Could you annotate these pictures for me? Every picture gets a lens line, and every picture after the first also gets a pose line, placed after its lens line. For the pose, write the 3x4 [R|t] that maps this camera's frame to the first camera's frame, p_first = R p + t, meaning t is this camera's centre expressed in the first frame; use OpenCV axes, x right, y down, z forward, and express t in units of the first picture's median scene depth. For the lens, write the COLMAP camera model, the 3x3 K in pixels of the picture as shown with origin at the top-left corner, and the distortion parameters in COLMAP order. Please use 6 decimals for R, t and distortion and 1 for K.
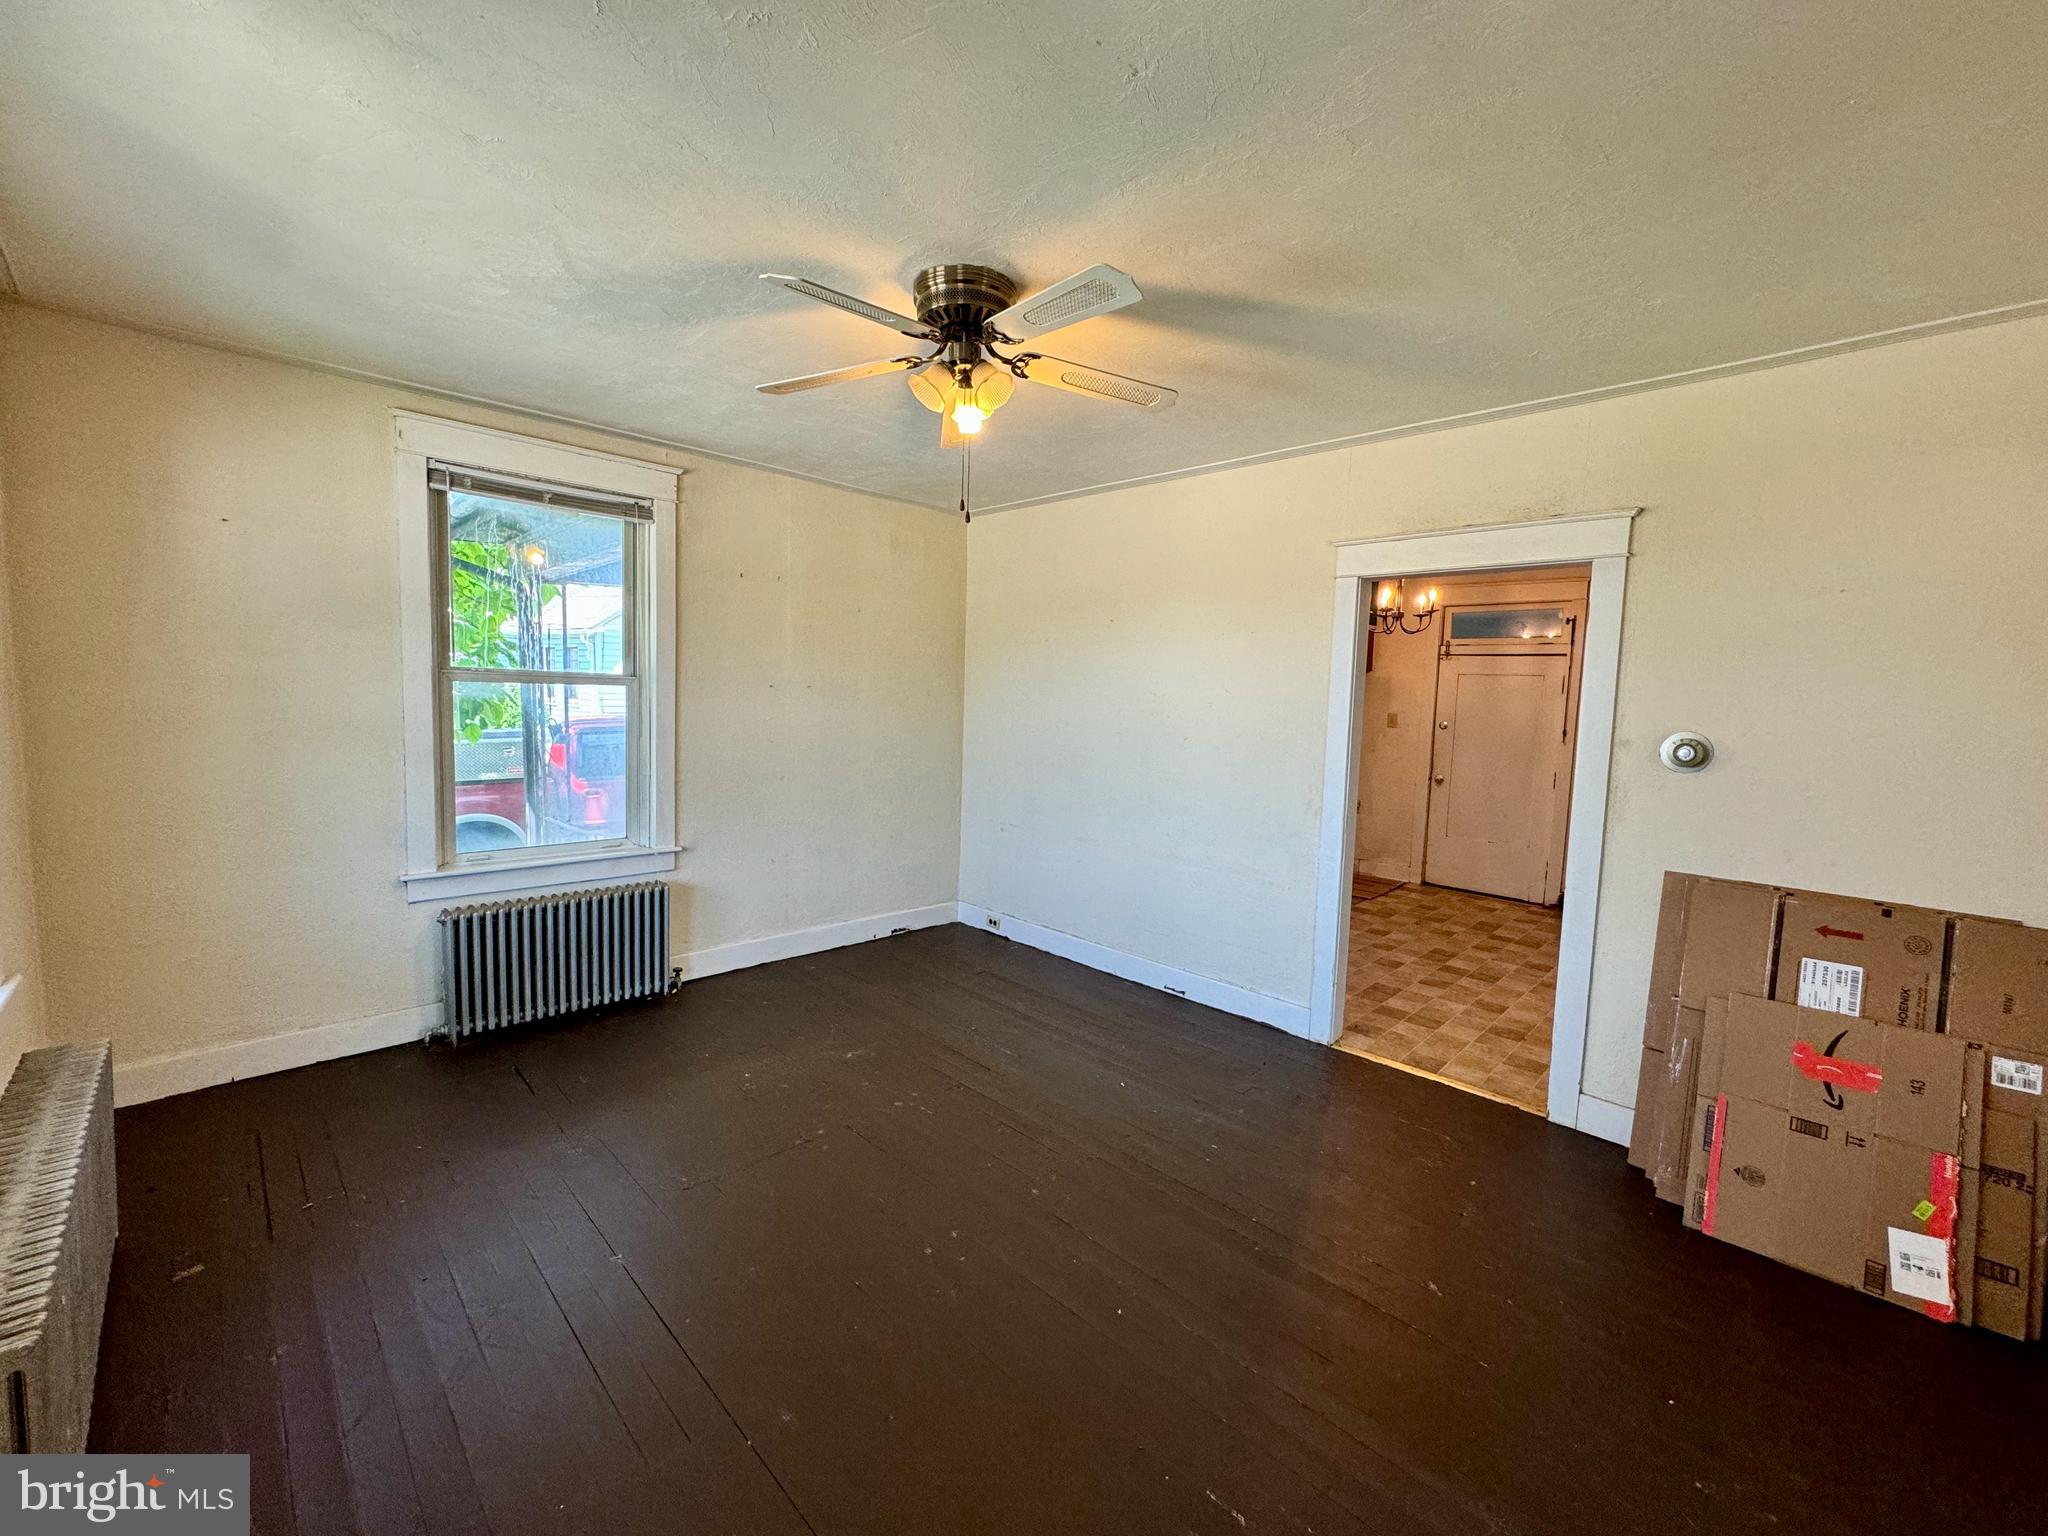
lens RADIAL K [[814.3, 0, 1023.2], [0, 814.3, 760.8], [0, 0, 1]] dist [-0.000652, 0.000005]
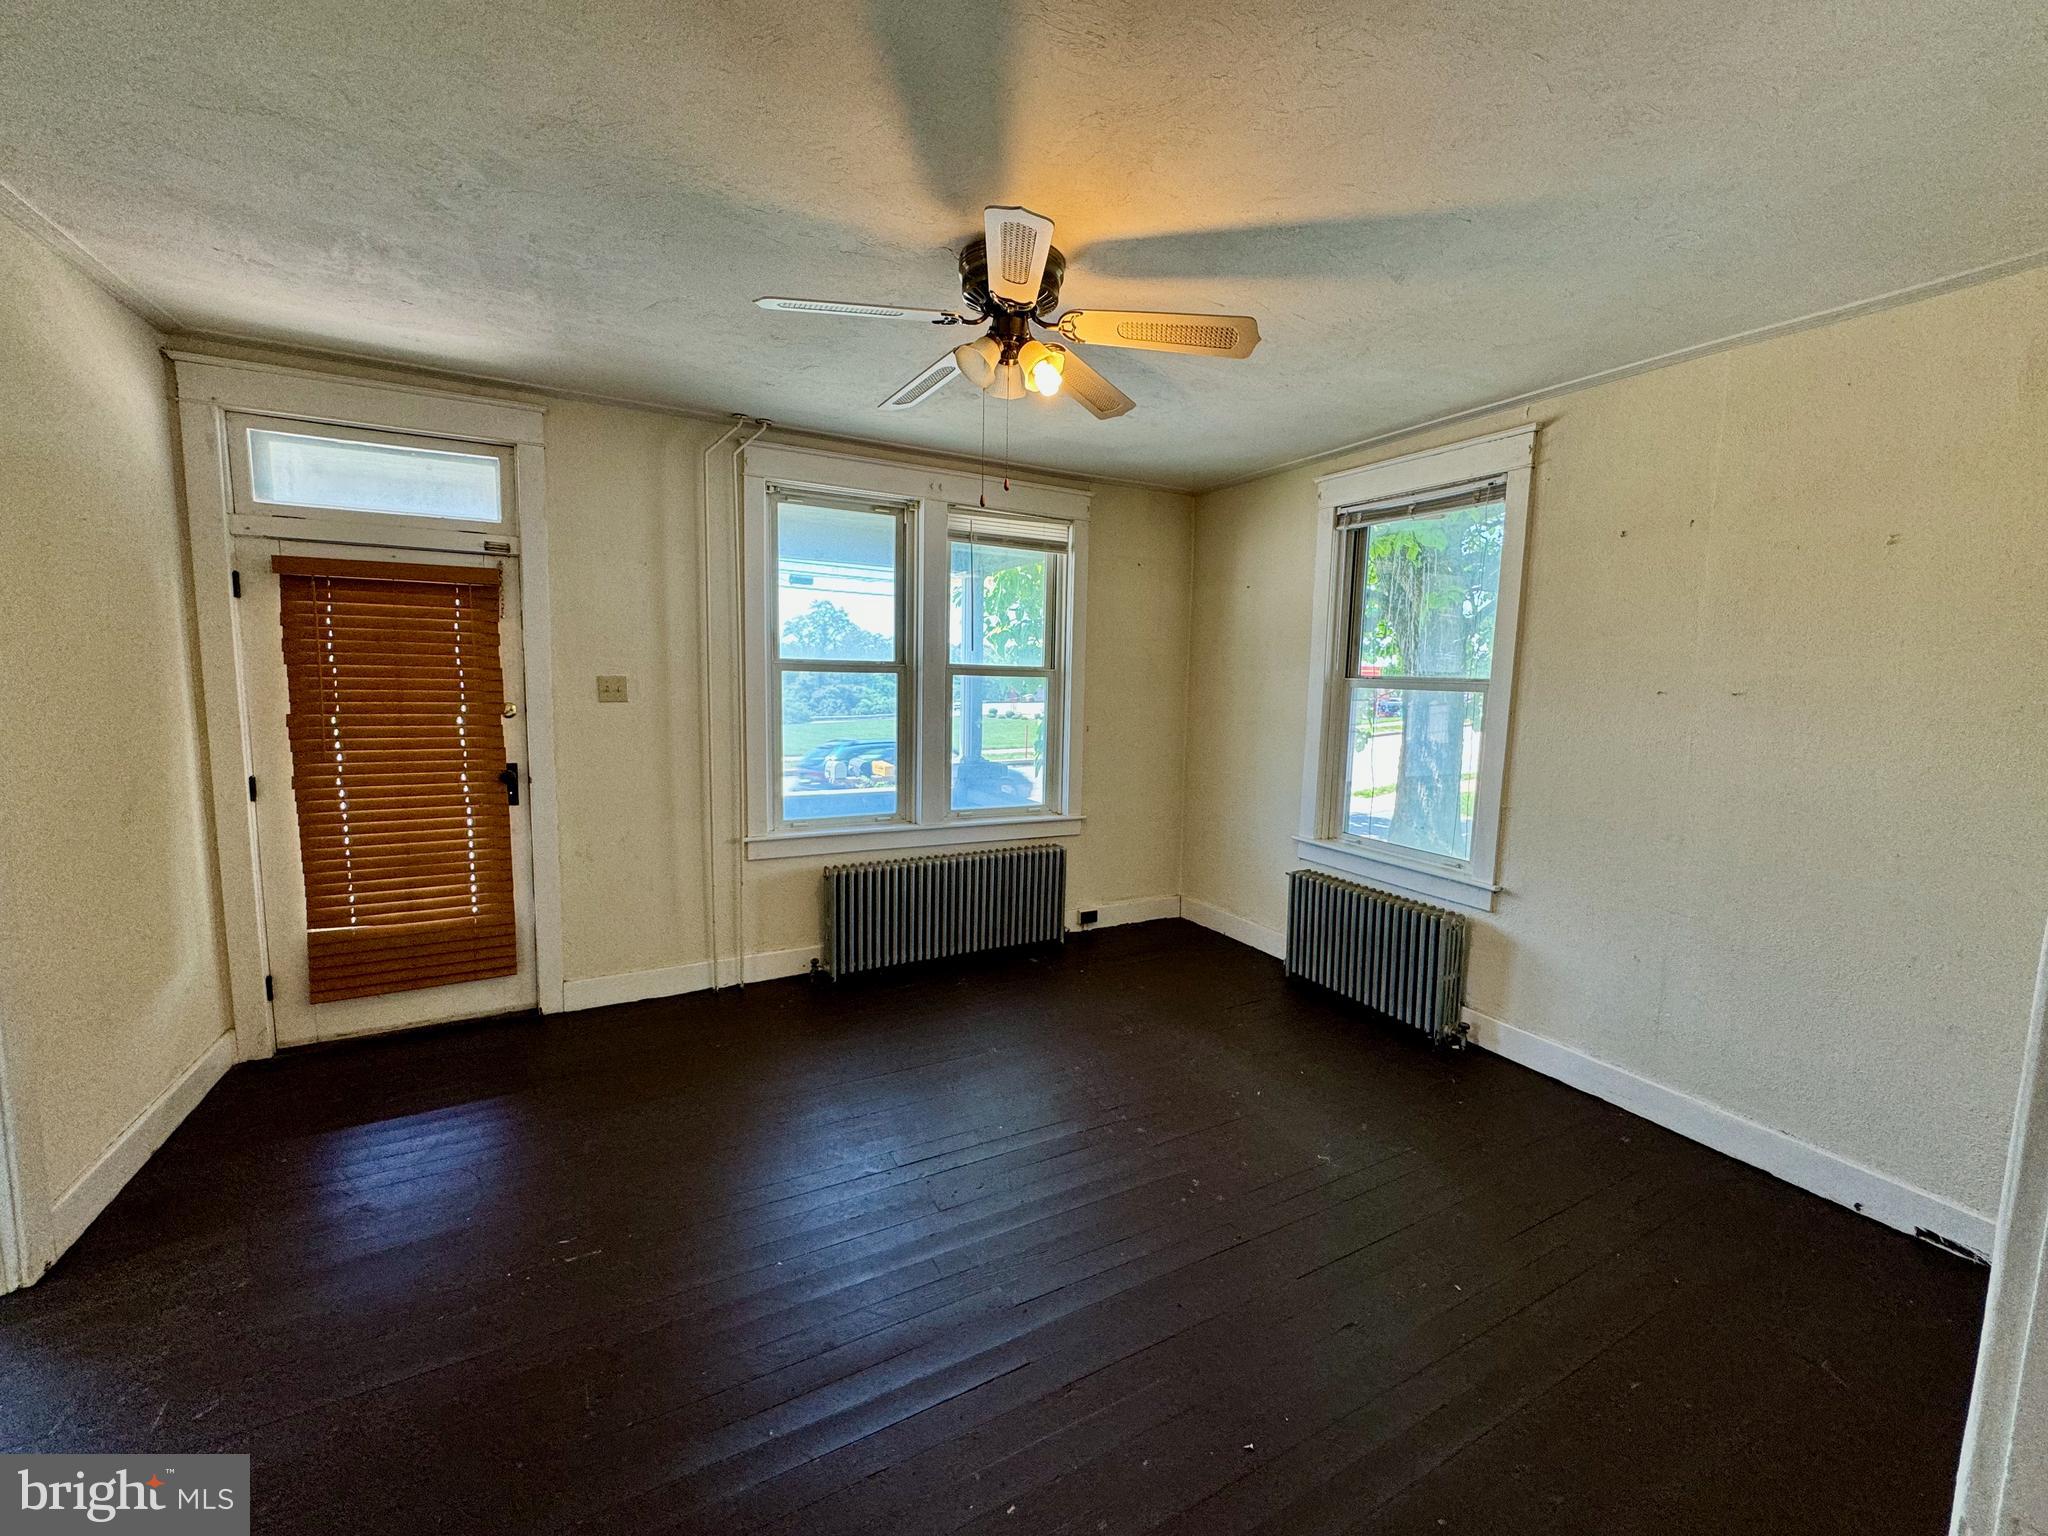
lens RADIAL K [[814.3, 0, 1023.2], [0, 814.3, 760.8], [0, 0, 1]] dist [-0.000652, 0.000005]
pose [[-0.281953, 0.066148, -0.957145, 0.510328], [-0.115872, 0.987970, 0.102411, -0.050970], [0.952405, 0.139781, -0.270897, 0.771582]]
